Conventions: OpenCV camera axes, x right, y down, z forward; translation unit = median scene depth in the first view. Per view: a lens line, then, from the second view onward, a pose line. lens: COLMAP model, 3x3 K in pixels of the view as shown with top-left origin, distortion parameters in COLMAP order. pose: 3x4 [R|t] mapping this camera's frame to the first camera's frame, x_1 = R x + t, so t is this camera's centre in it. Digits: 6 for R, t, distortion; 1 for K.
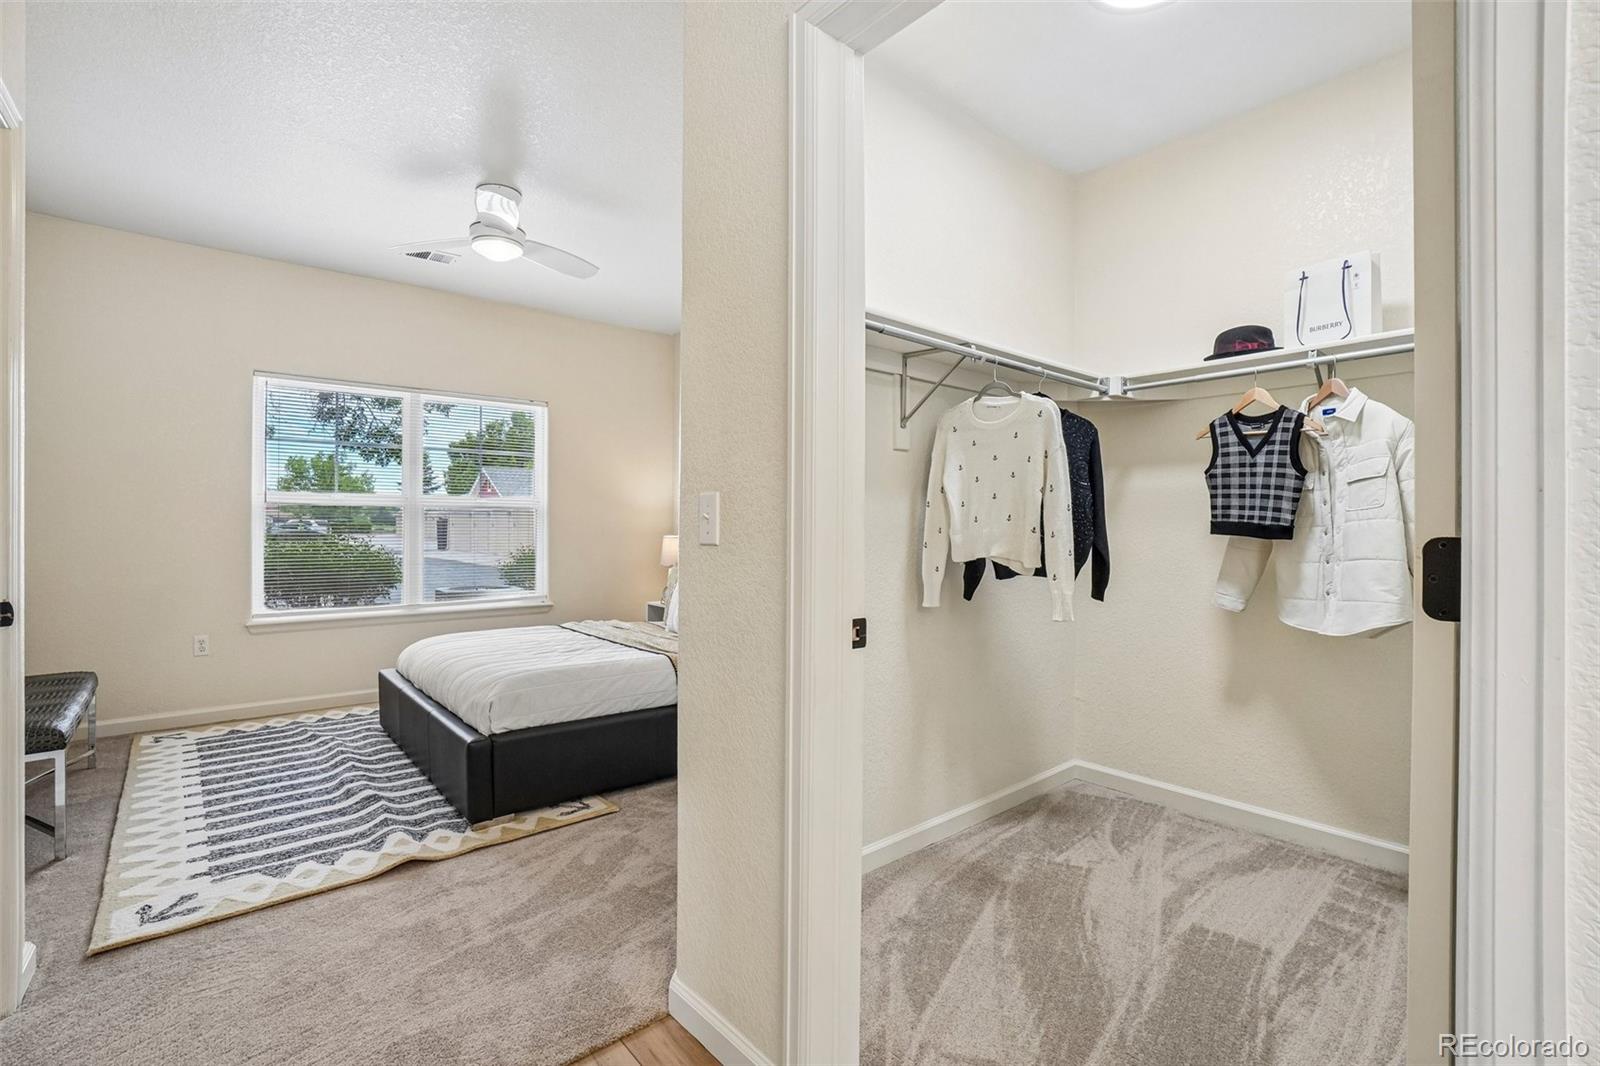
lens RADIAL K [[703.2, 0, 784.8], [0, 703.2, 532.5], [0, 0, 1]] dist [-0.049551, 0.013234]
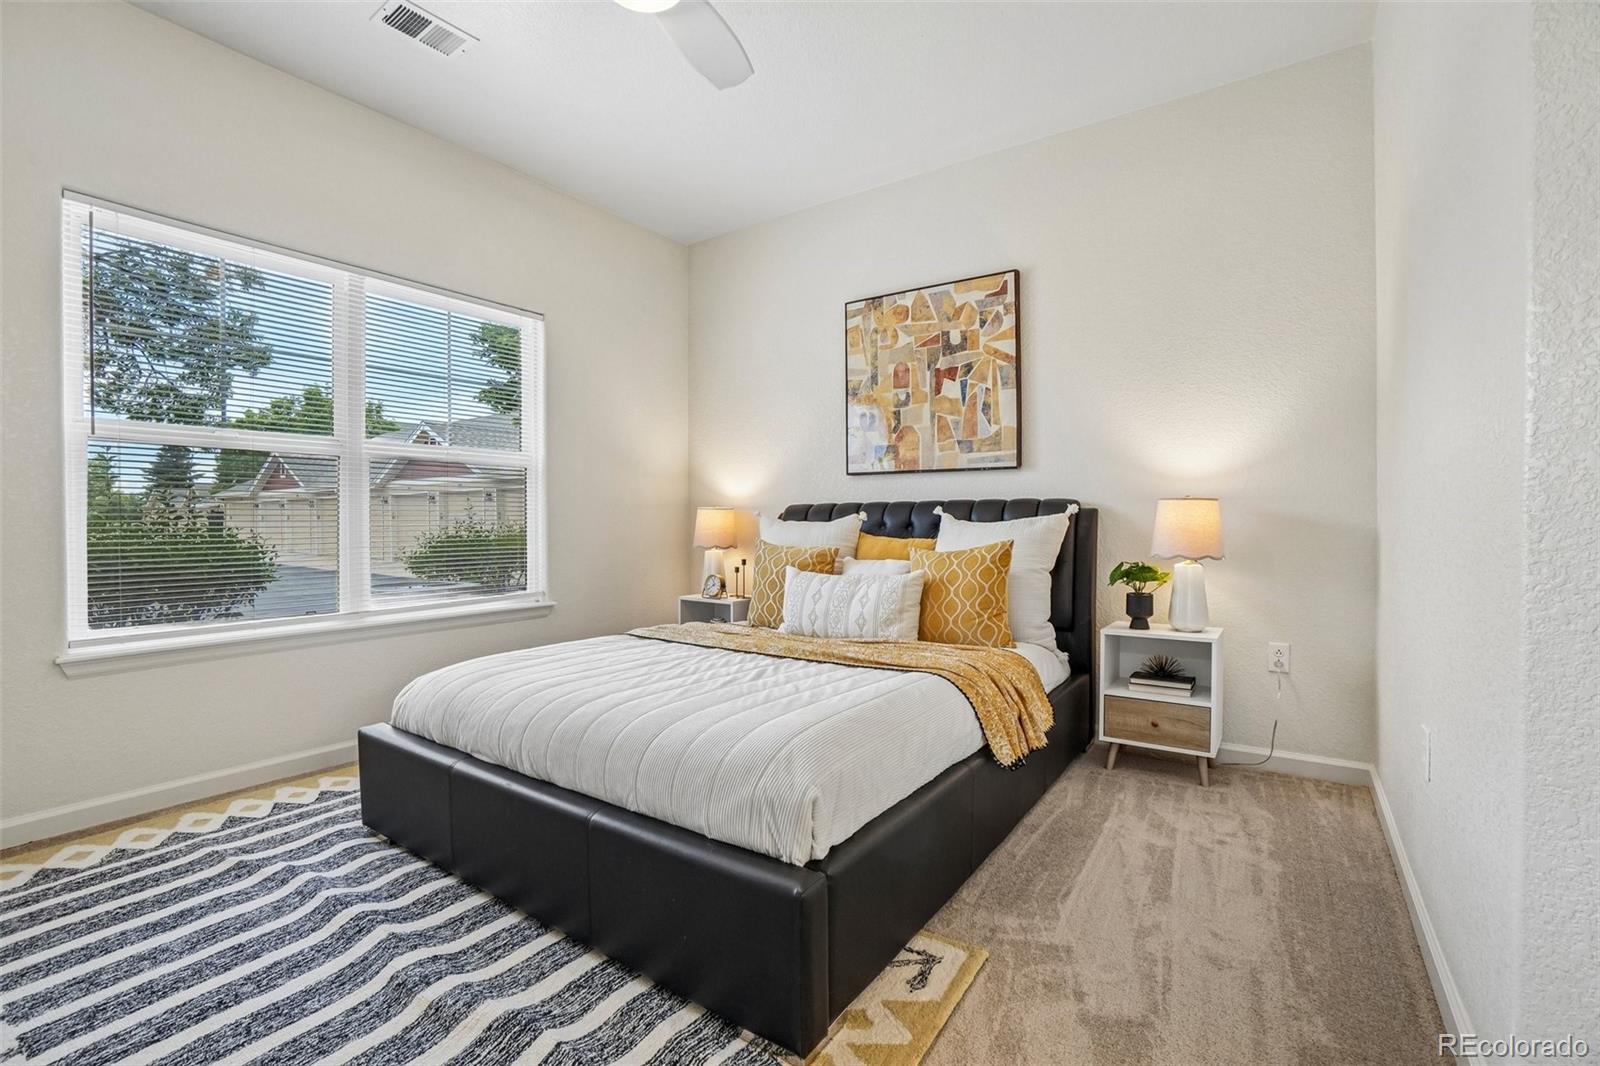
lens RADIAL K [[703.2, 0, 802.3], [0, 703.2, 532.7], [0, 0, 1]] dist [-0.049551, 0.013234]
pose [[0.965597, -0.011234, 0.259800, -0.468797], [0.008524, 0.999897, 0.011555, 0.043276], [-0.259903, -0.008943, 0.965593, 0.446400]]
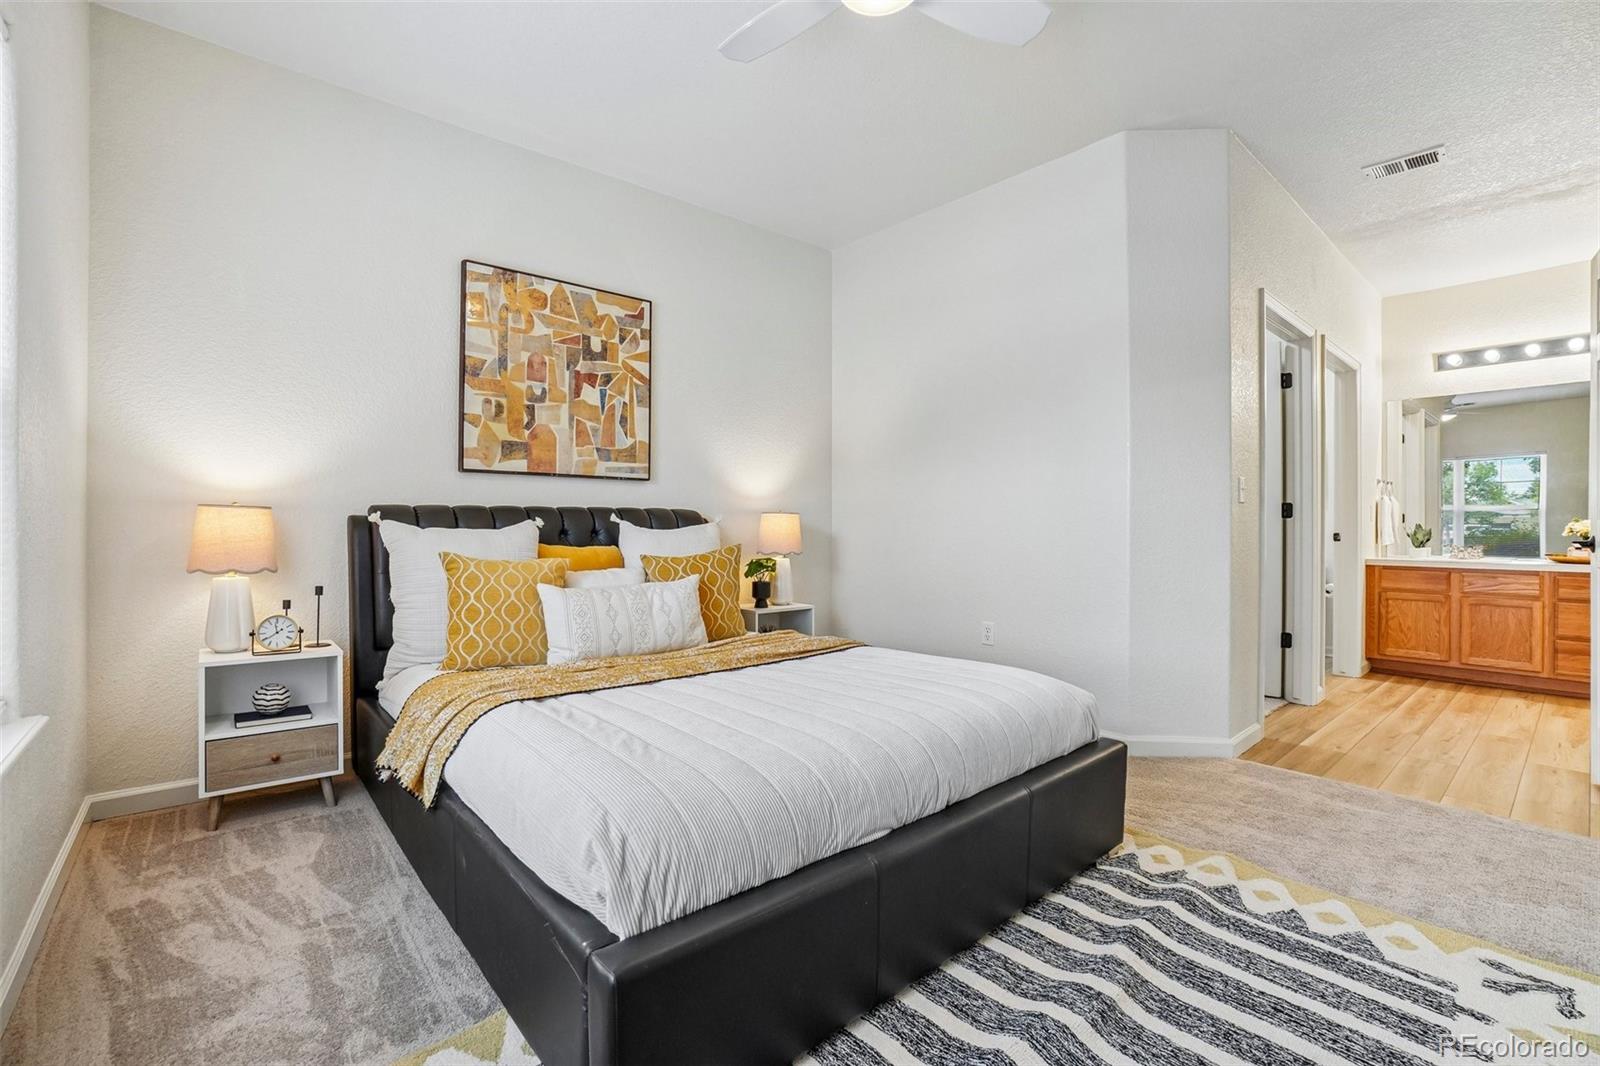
lens RADIAL K [[703.2, 0, 793.3], [0, 703.2, 517.3], [0, 0, 1]] dist [-0.049551, 0.013234]
pose [[-0.005666, 0.009309, 0.999941, -1.040956], [0.008804, 0.999918, -0.009259, 0.035282], [-0.999945, 0.008751, -0.005747, 1.141248]]
